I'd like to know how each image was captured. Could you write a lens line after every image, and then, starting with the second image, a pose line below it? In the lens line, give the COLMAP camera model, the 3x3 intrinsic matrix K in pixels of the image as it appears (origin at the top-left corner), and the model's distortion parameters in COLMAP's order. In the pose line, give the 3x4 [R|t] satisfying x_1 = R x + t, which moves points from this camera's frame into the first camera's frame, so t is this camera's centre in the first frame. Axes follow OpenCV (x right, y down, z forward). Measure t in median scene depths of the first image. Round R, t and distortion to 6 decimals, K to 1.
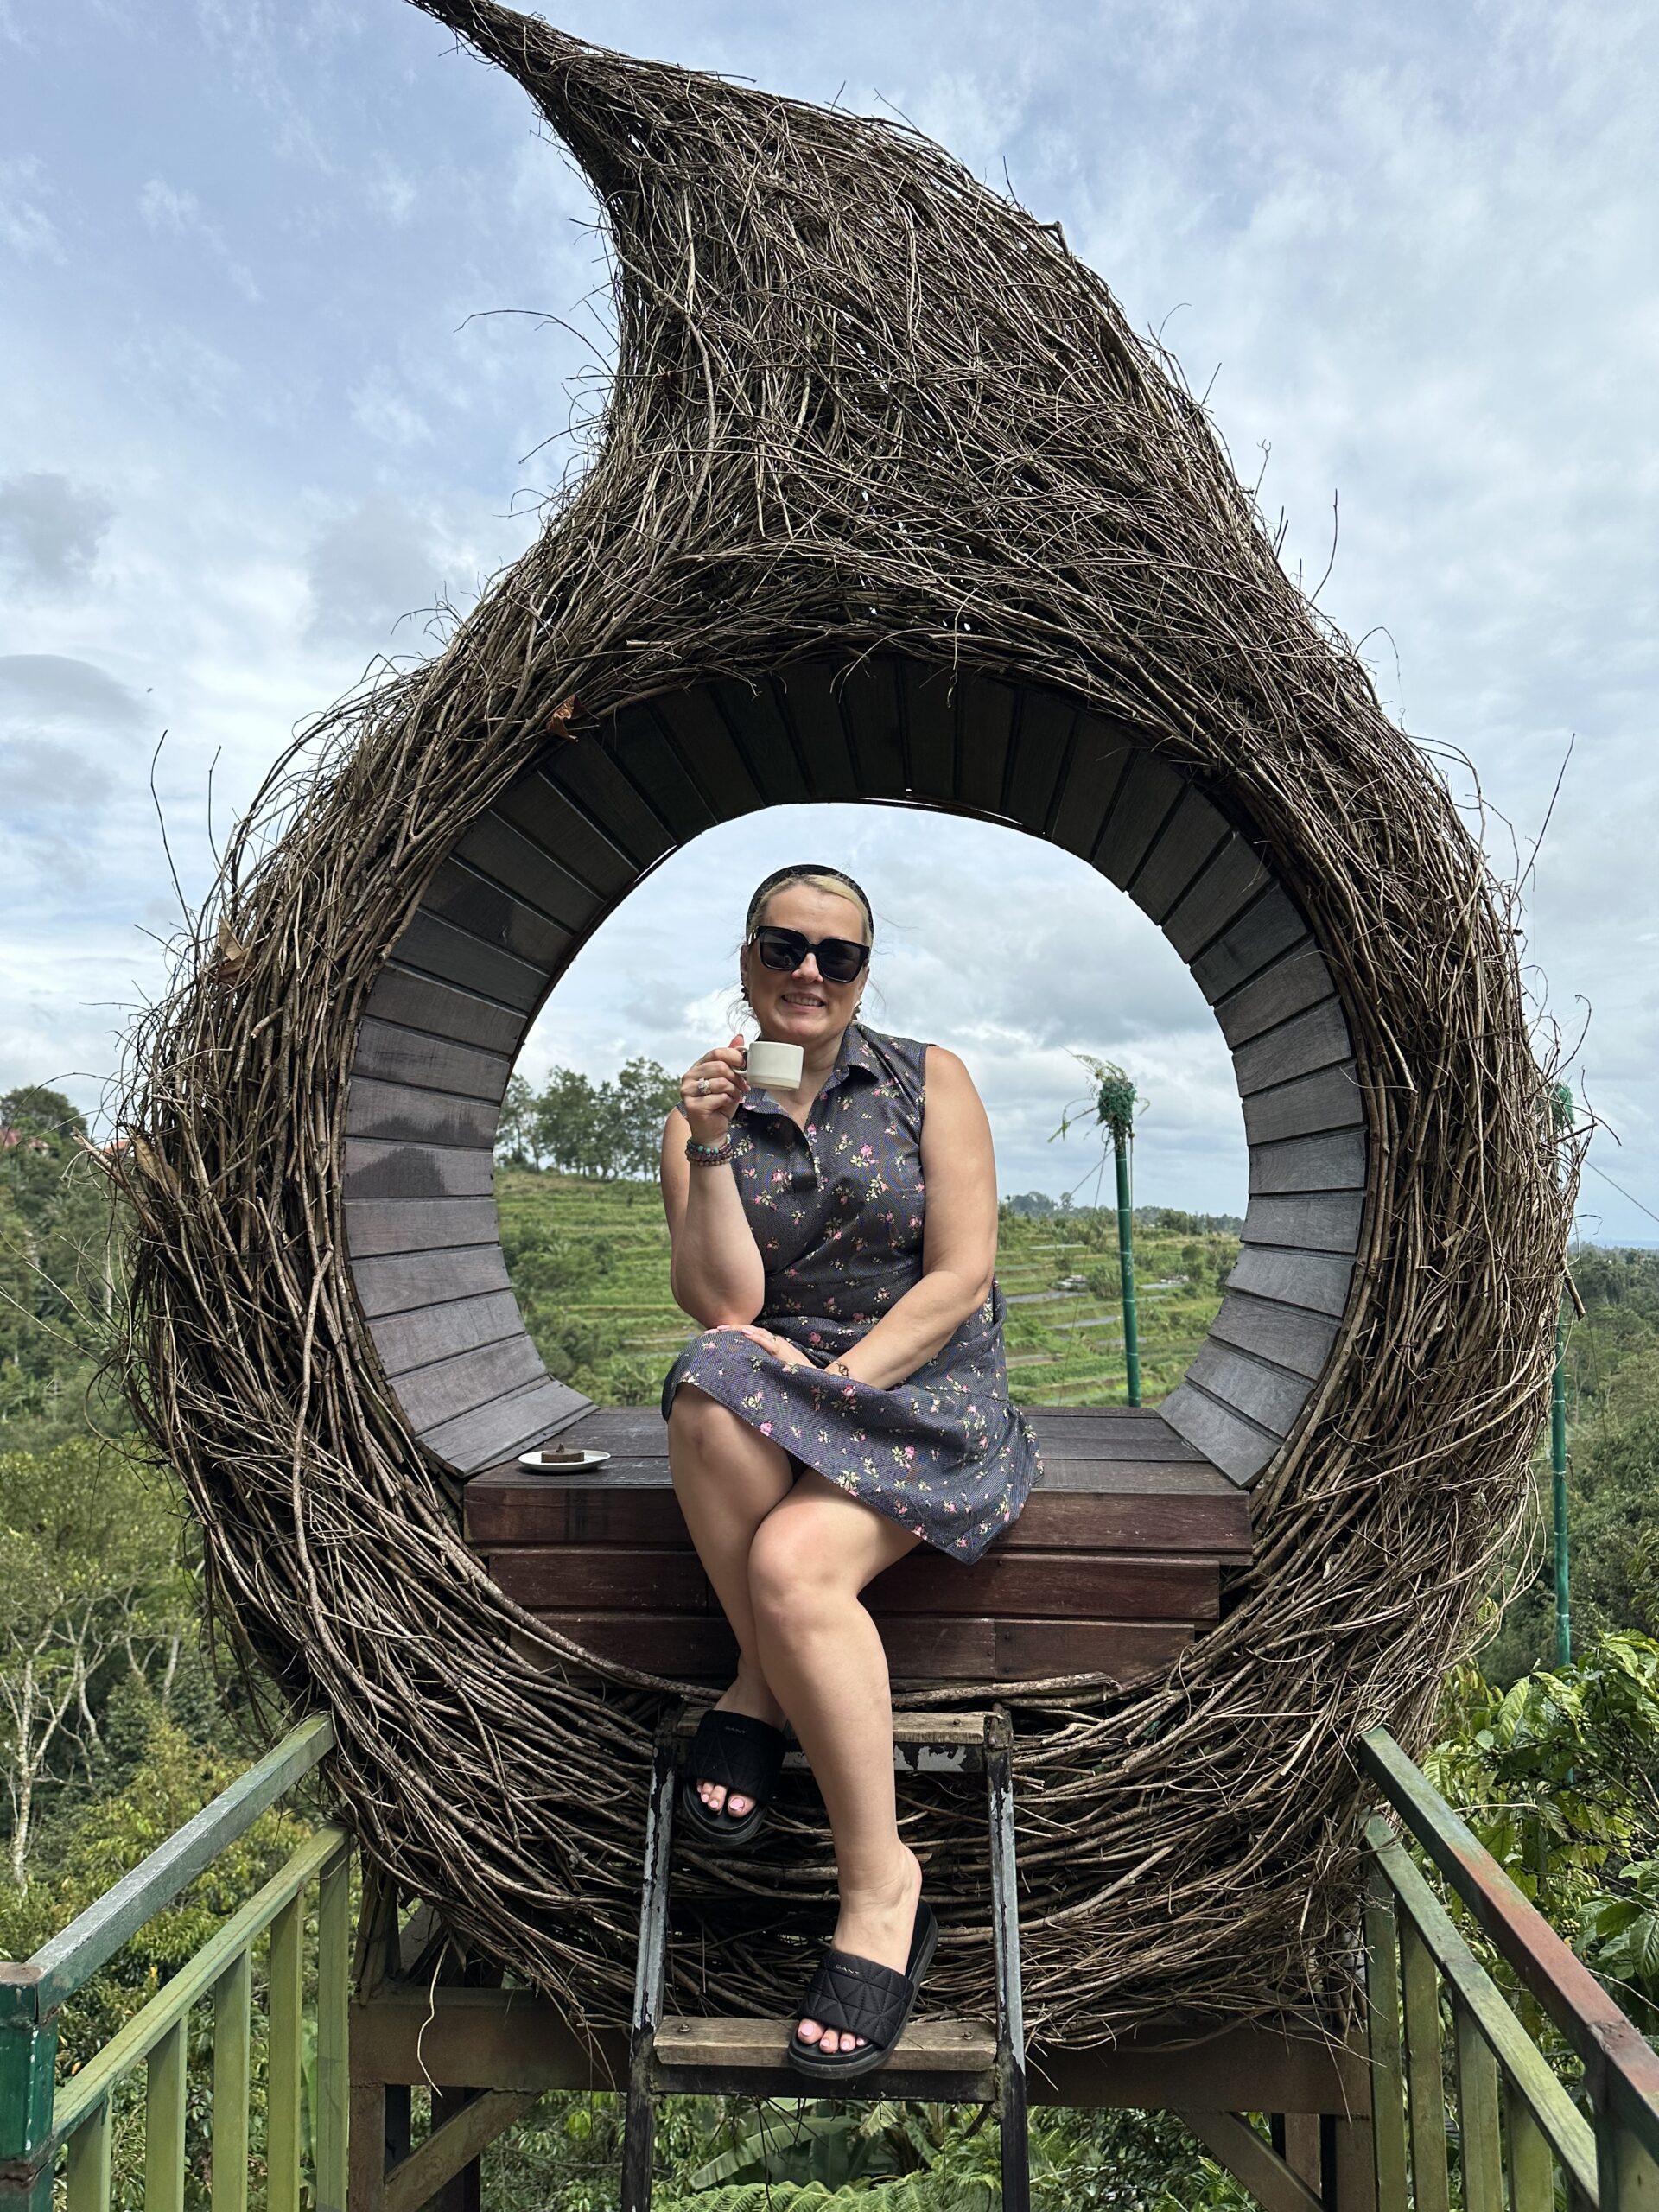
lens RADIAL K [[1559.7, 0, 829.5], [0, 1559.7, 1106.0], [0, 0, 1]] dist [0.085075, -0.103717]
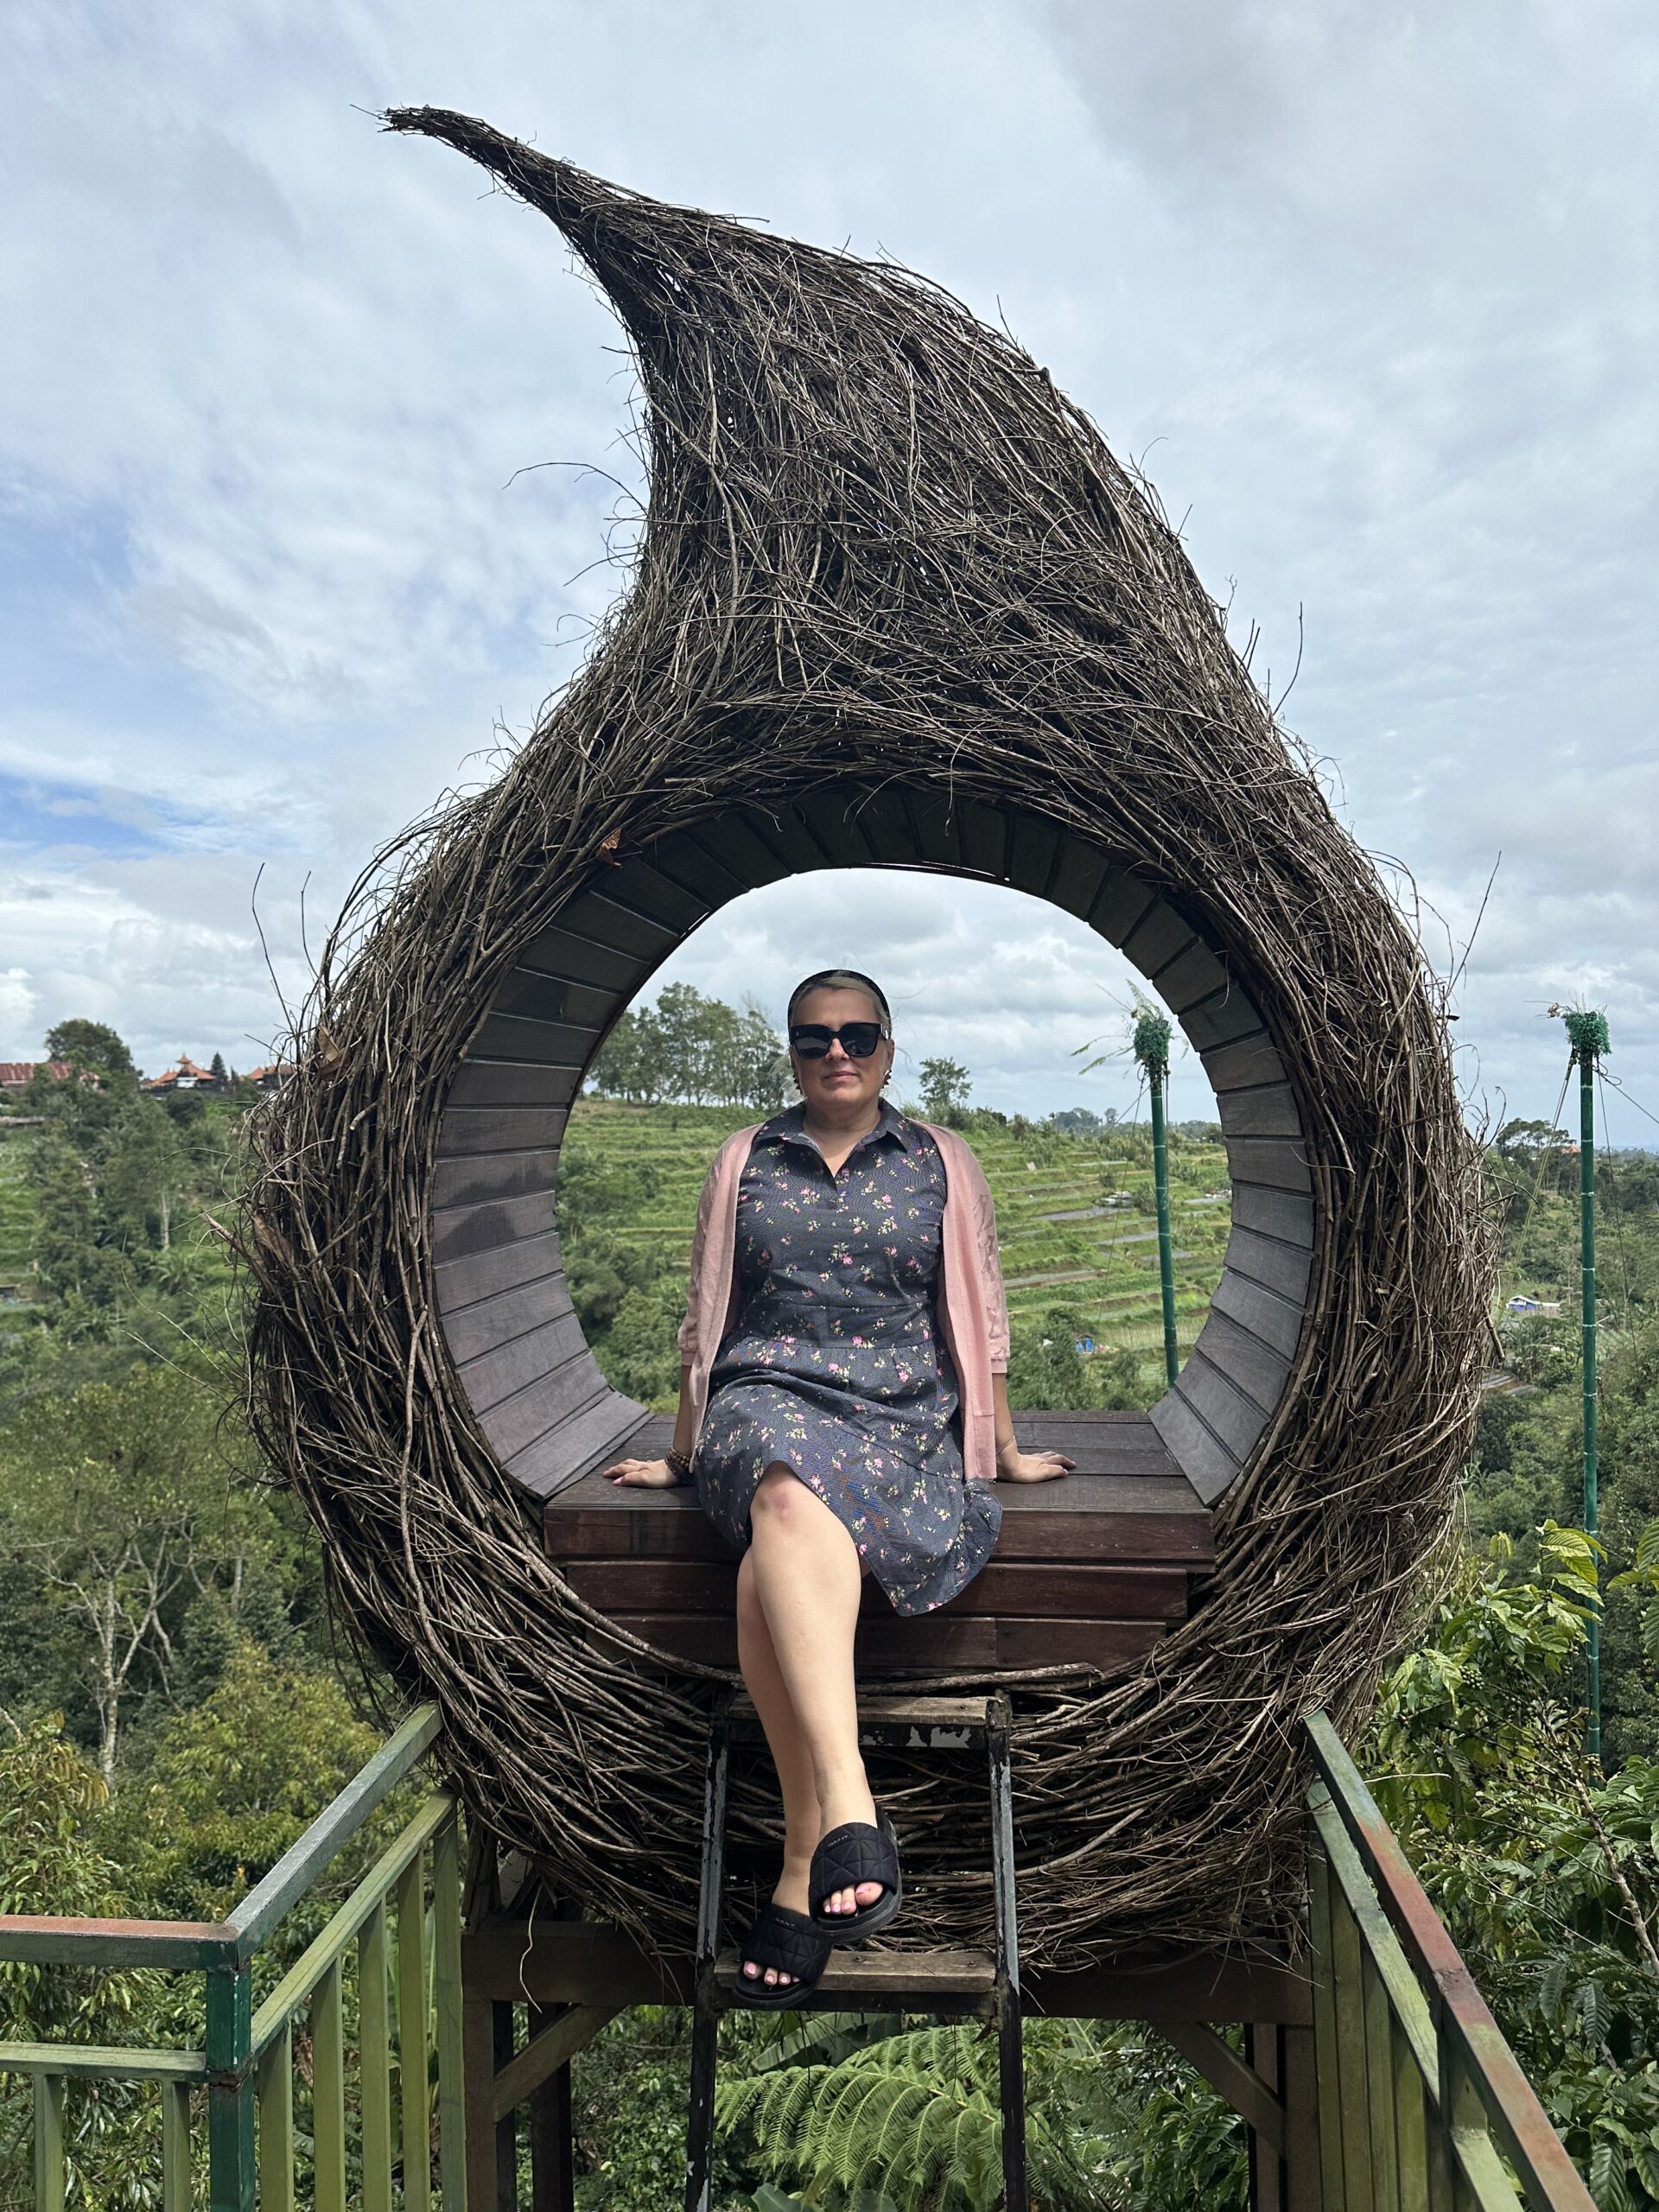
lens RADIAL K [[1579.6, 0, 836.3], [0, 1579.6, 1112.2], [0, 0, 1]] dist [0.125628, -0.199068]
pose [[0.999582, -0.015169, -0.024611, 0.020624], [0.016721, 0.997802, 0.064129, -0.128330], [0.023584, -0.064514, 0.997638, -0.168074]]
